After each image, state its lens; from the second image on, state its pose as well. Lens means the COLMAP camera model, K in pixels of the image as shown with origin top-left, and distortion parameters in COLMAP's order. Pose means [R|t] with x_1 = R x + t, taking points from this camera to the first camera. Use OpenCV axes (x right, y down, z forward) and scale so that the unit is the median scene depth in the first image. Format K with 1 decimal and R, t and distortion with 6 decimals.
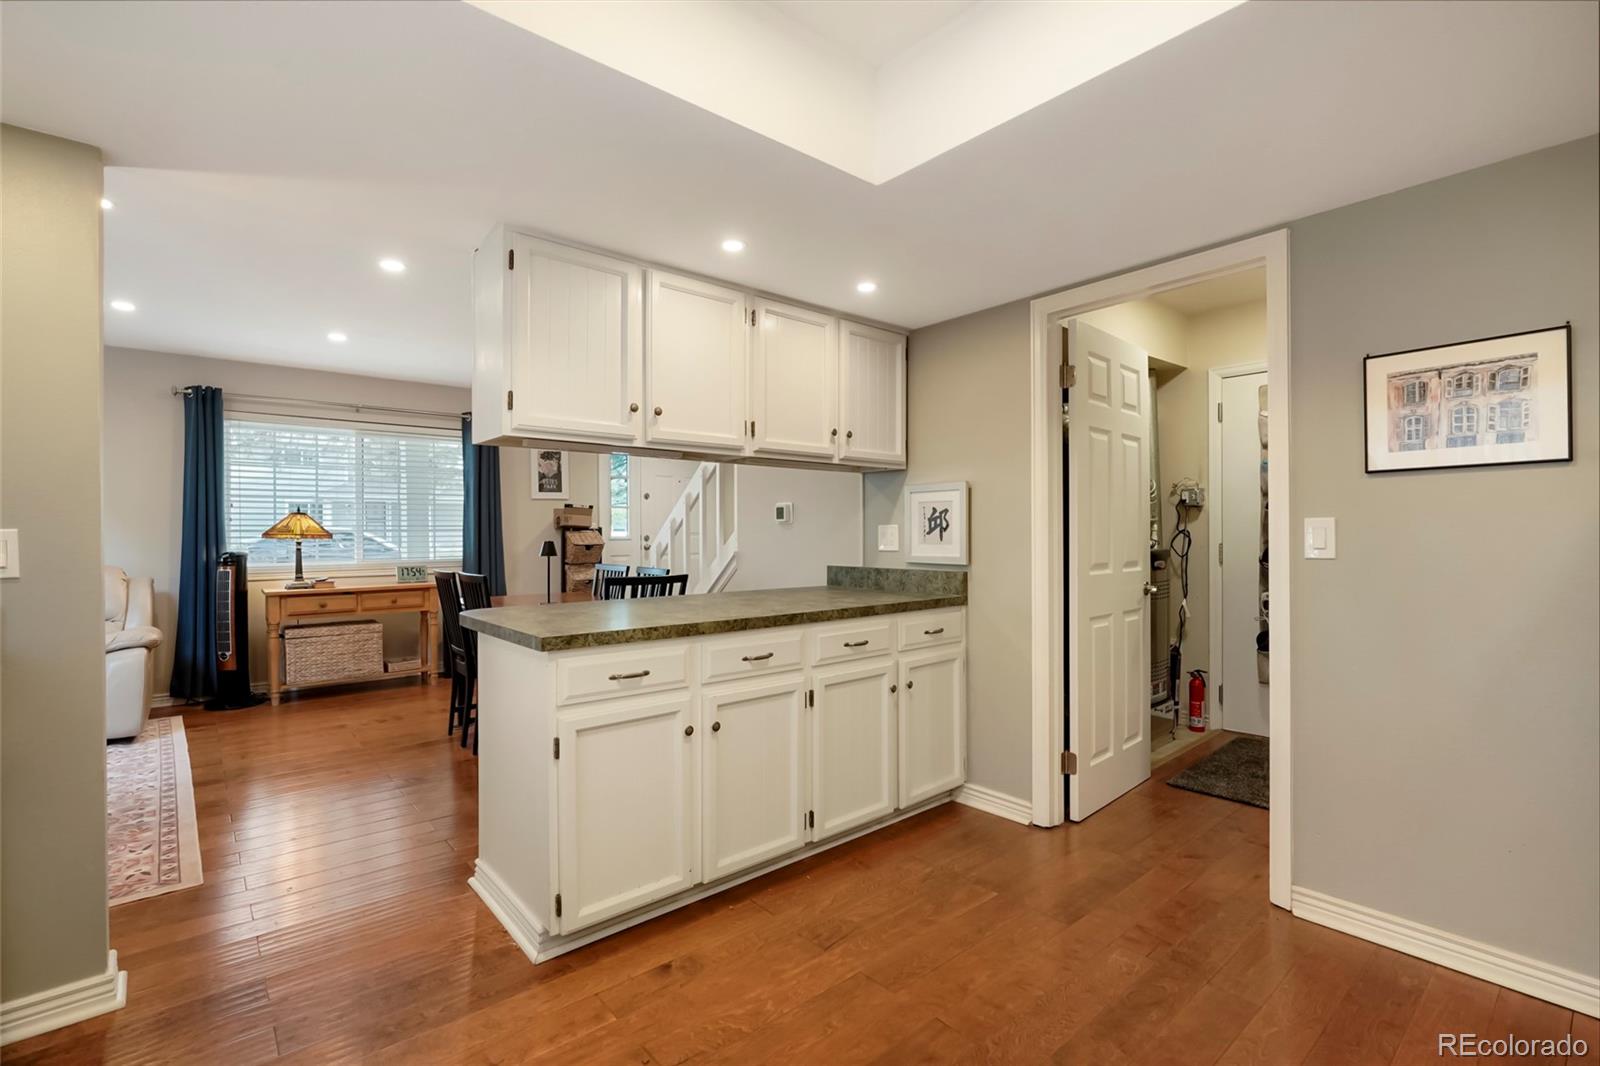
lens RADIAL K [[725.8, 0, 805.6], [0, 725.8, 530.2], [0, 0, 1]] dist [-0.003692, 0.000599]
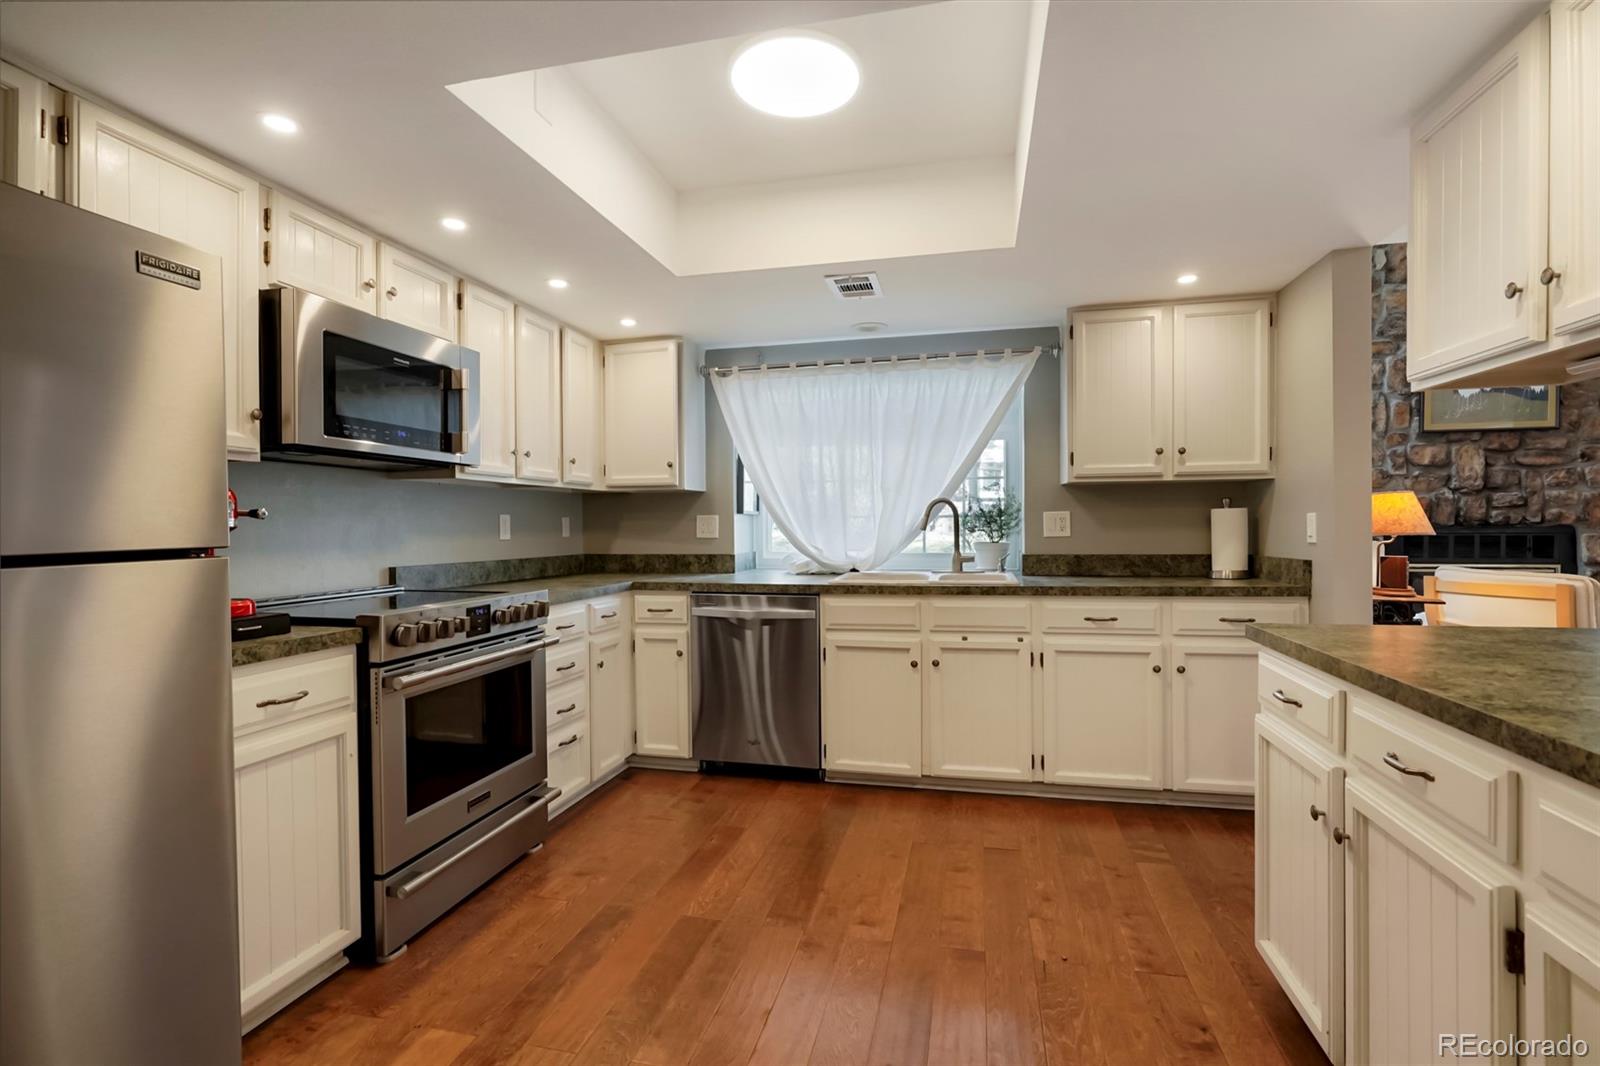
lens RADIAL K [[725.8, 0, 807.5], [0, 725.8, 530.6], [0, 0, 1]] dist [-0.003692, 0.000599]
pose [[-0.804311, 0.018096, -0.593933, 0.380206], [0.014951, 0.999836, 0.010217, 0.002530], [0.594020, -0.000662, -0.804450, 0.791616]]
